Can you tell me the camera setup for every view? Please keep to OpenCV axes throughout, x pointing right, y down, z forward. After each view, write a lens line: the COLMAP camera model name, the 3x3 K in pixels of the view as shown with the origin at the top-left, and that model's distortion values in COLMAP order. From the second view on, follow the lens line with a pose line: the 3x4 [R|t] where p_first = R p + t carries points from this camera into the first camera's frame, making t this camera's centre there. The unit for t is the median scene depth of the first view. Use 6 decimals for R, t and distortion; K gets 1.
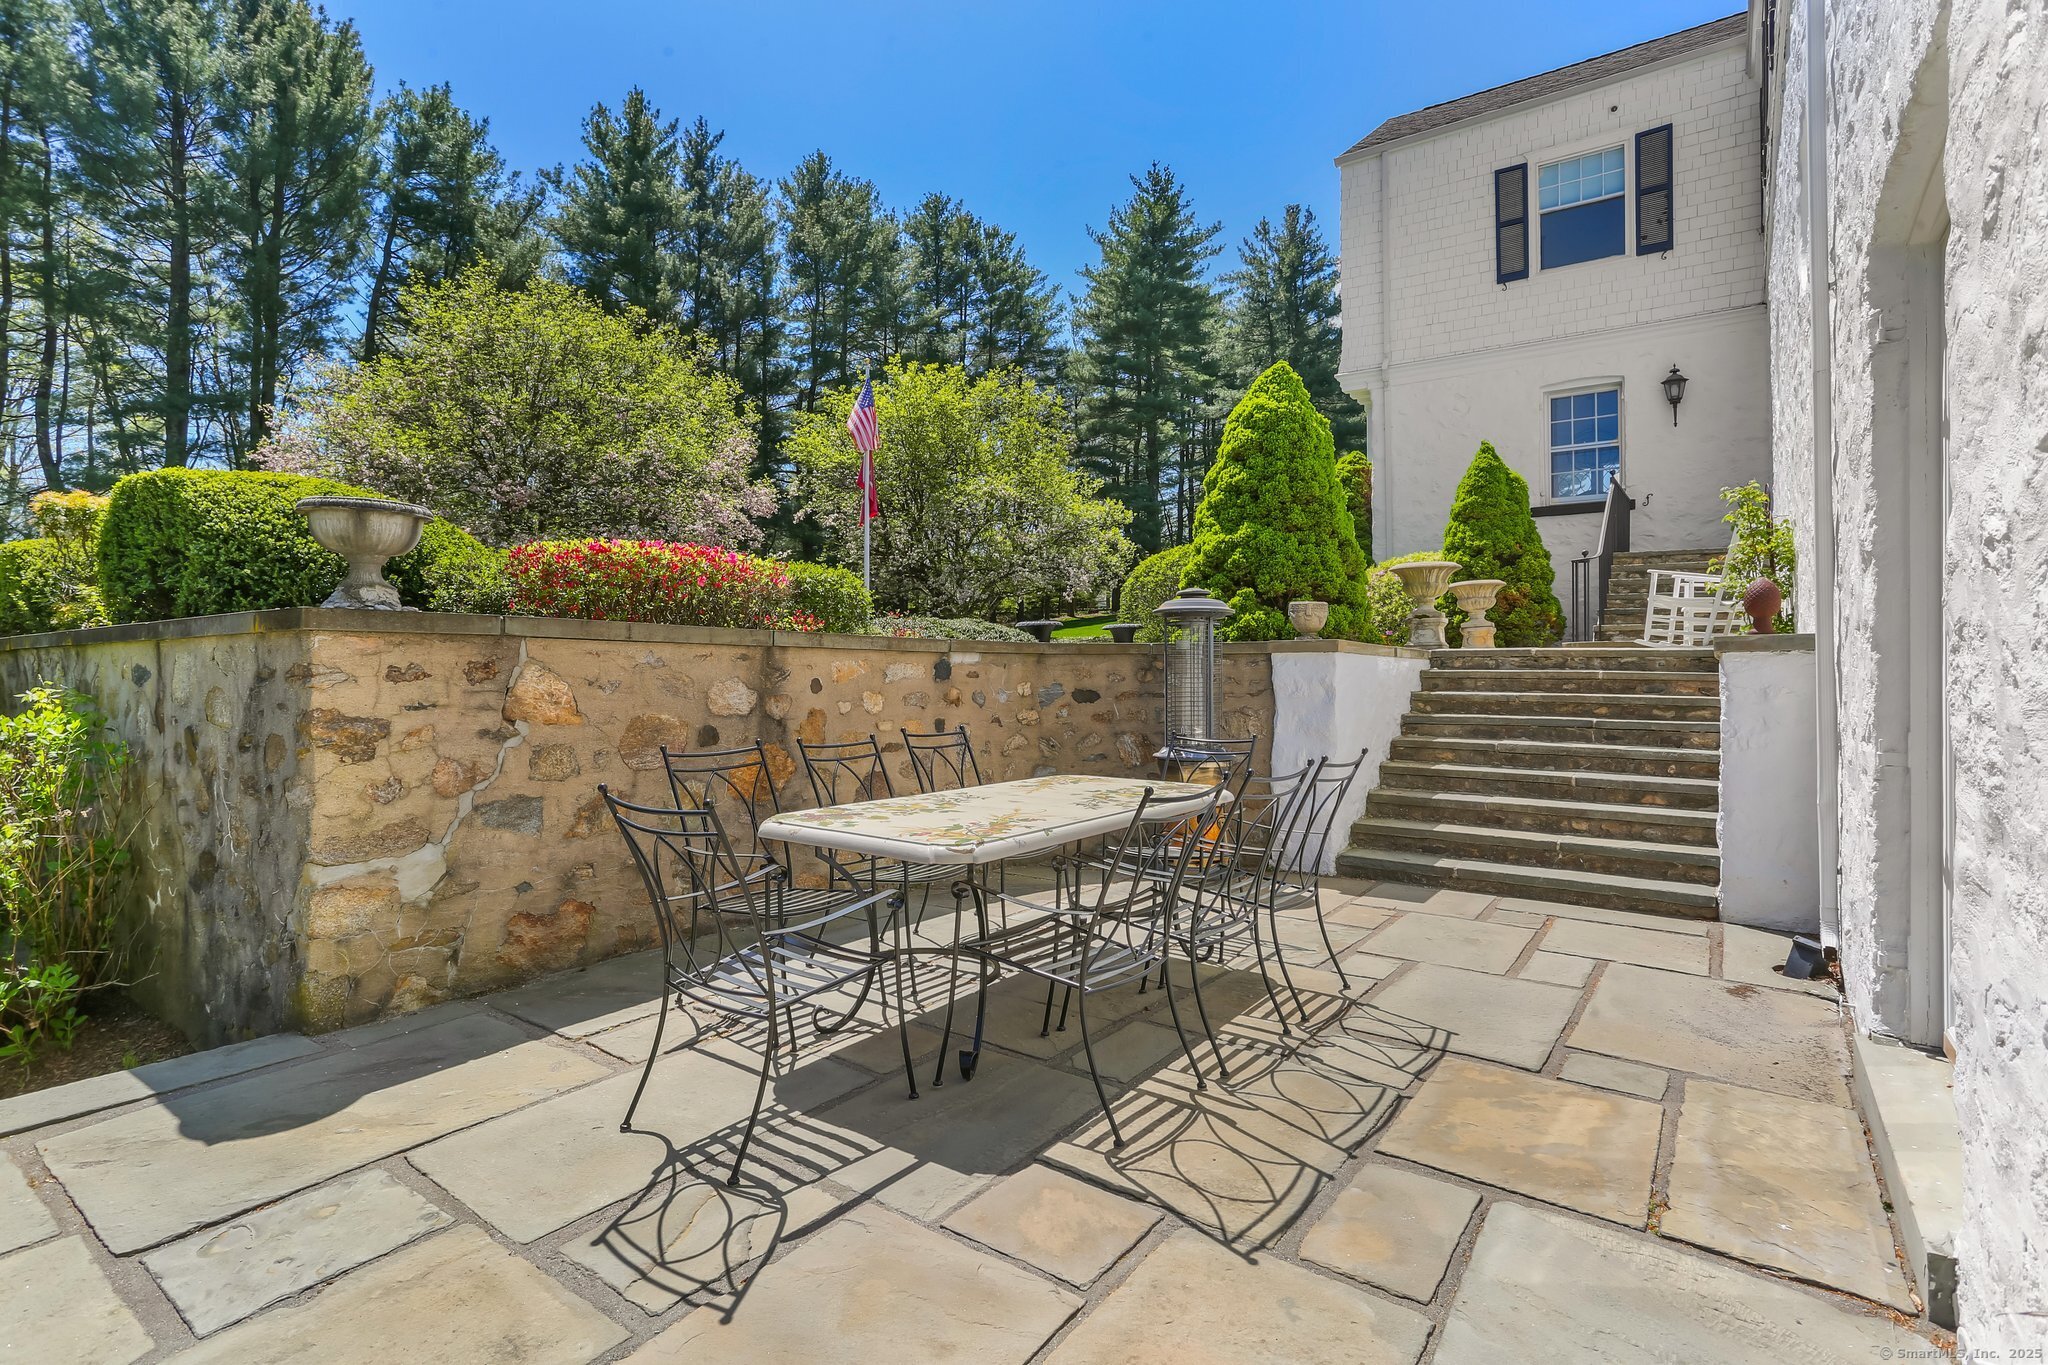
lens RADIAL K [[994.0, 0, 1020.2], [0, 994.0, 664.8], [0, 0, 1]] dist [-0.063476, 0.040567]
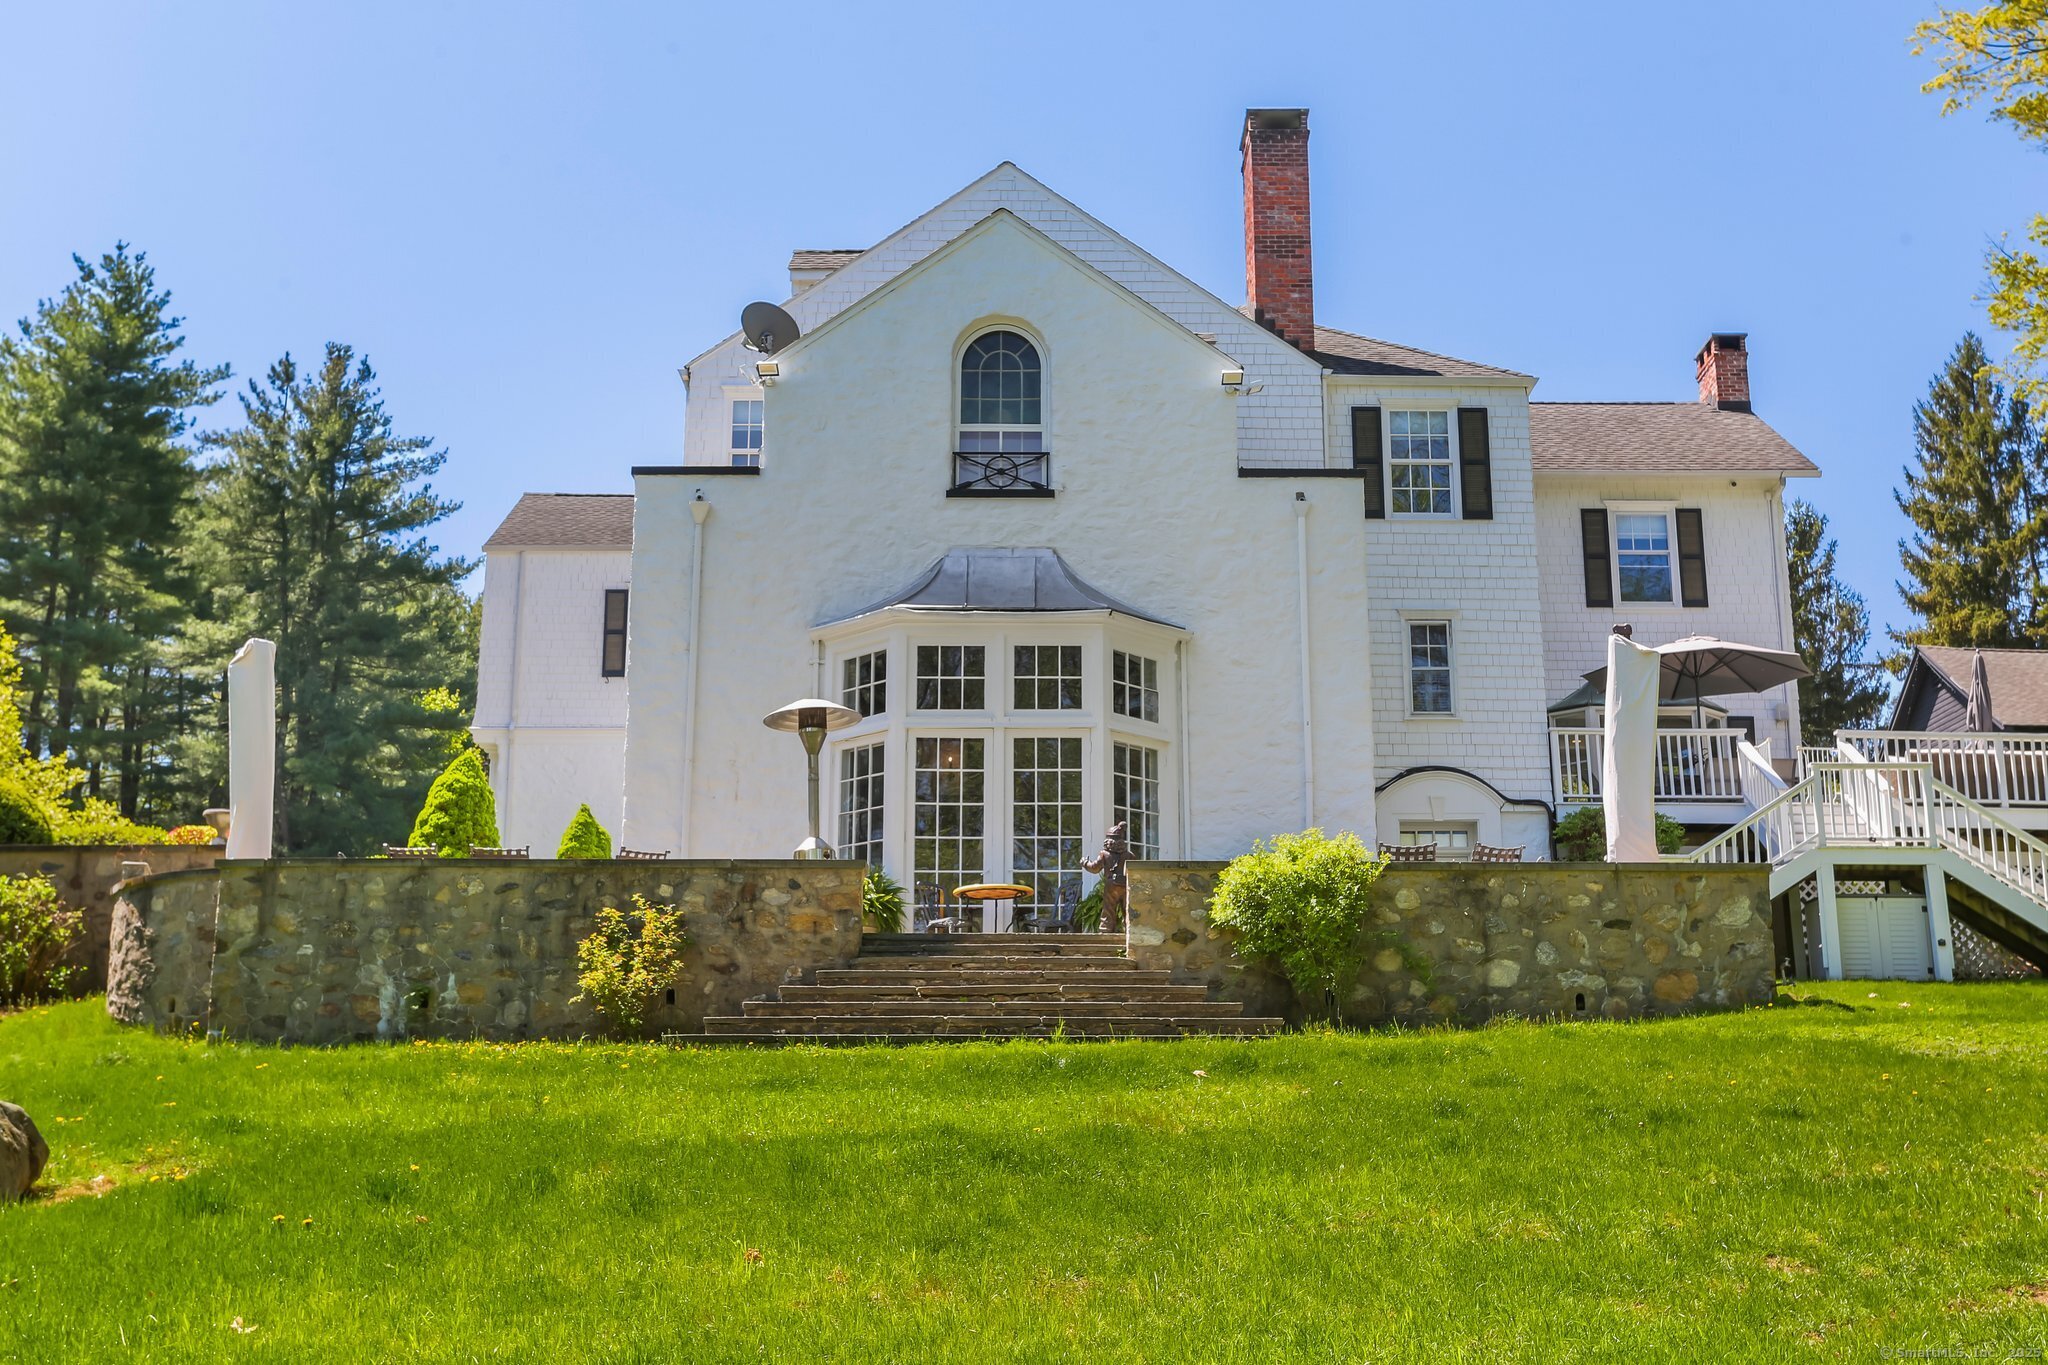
lens RADIAL K [[2303.0, 0, 1024.0], [0, 2303.0, 682.5], [0, 0, 1]] dist [0.007711, 0.025867]
pose [[0.814377, 0.130935, 0.565373, -0.172806], [-0.001228, 0.974602, -0.223940, 0.065170], [-0.580335, 0.181678, 0.793854, -0.387027]]
